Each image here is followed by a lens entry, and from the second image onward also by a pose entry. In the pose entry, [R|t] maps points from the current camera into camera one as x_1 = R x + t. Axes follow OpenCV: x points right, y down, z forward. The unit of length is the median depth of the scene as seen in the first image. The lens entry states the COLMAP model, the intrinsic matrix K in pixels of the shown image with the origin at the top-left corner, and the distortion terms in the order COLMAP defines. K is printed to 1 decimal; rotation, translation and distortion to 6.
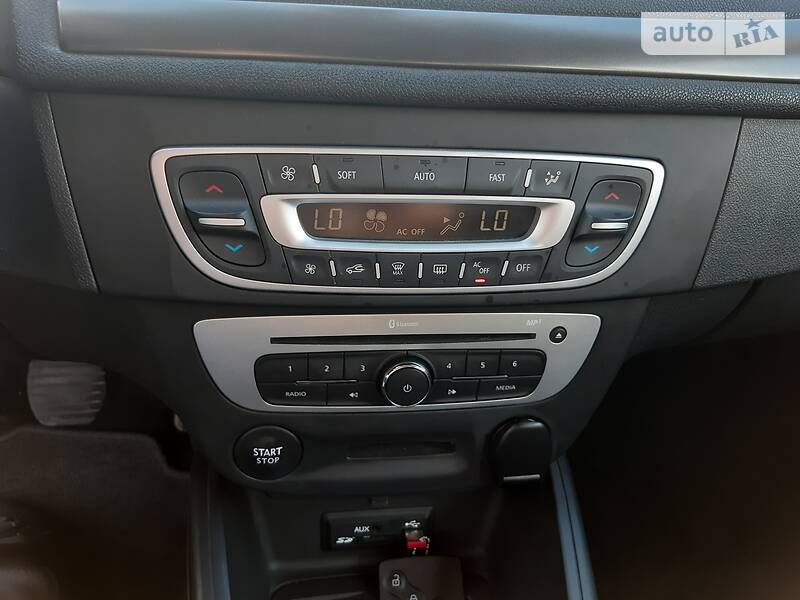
lens RADIAL K [[625.4, 0, 398.7], [0, 625.4, 299.9], [0, 0, 1]] dist [0.077139, -0.132422]
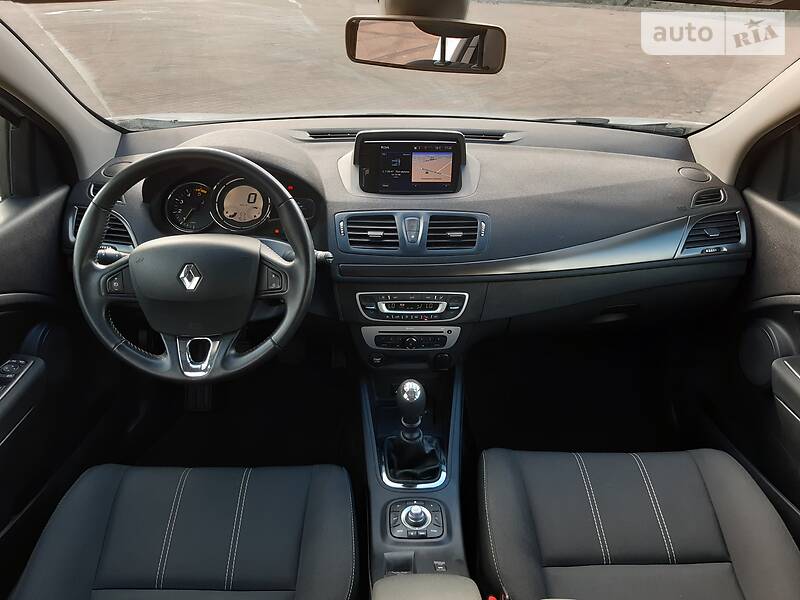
lens RADIAL K [[625.4, 0, 398.7], [0, 625.4, 299.9], [0, 0, 1]] dist [0.077139, -0.132422]
pose [[0.991394, 0.013577, -0.130208, 0.510994], [-0.011147, 0.999750, 0.019379, -0.251026], [0.130439, -0.017761, 0.991297, -3.376172]]
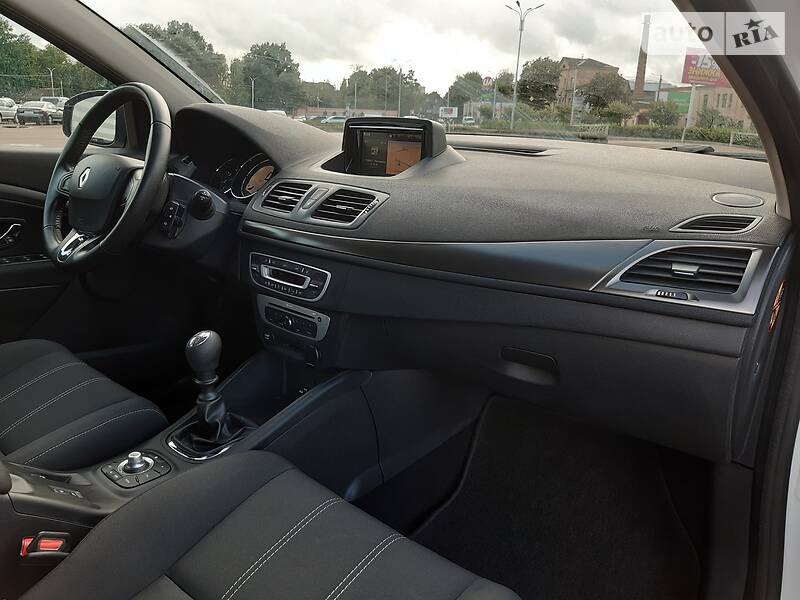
lens RADIAL K [[625.4, 0, 398.7], [0, 625.4, 299.9], [0, 0, 1]] dist [0.077139, -0.132422]
pose [[0.664792, 0.172290, -0.726889, 3.419545], [-0.334737, 0.938589, -0.083674, 0.109471], [0.667834, 0.298943, 0.681638, -1.210630]]
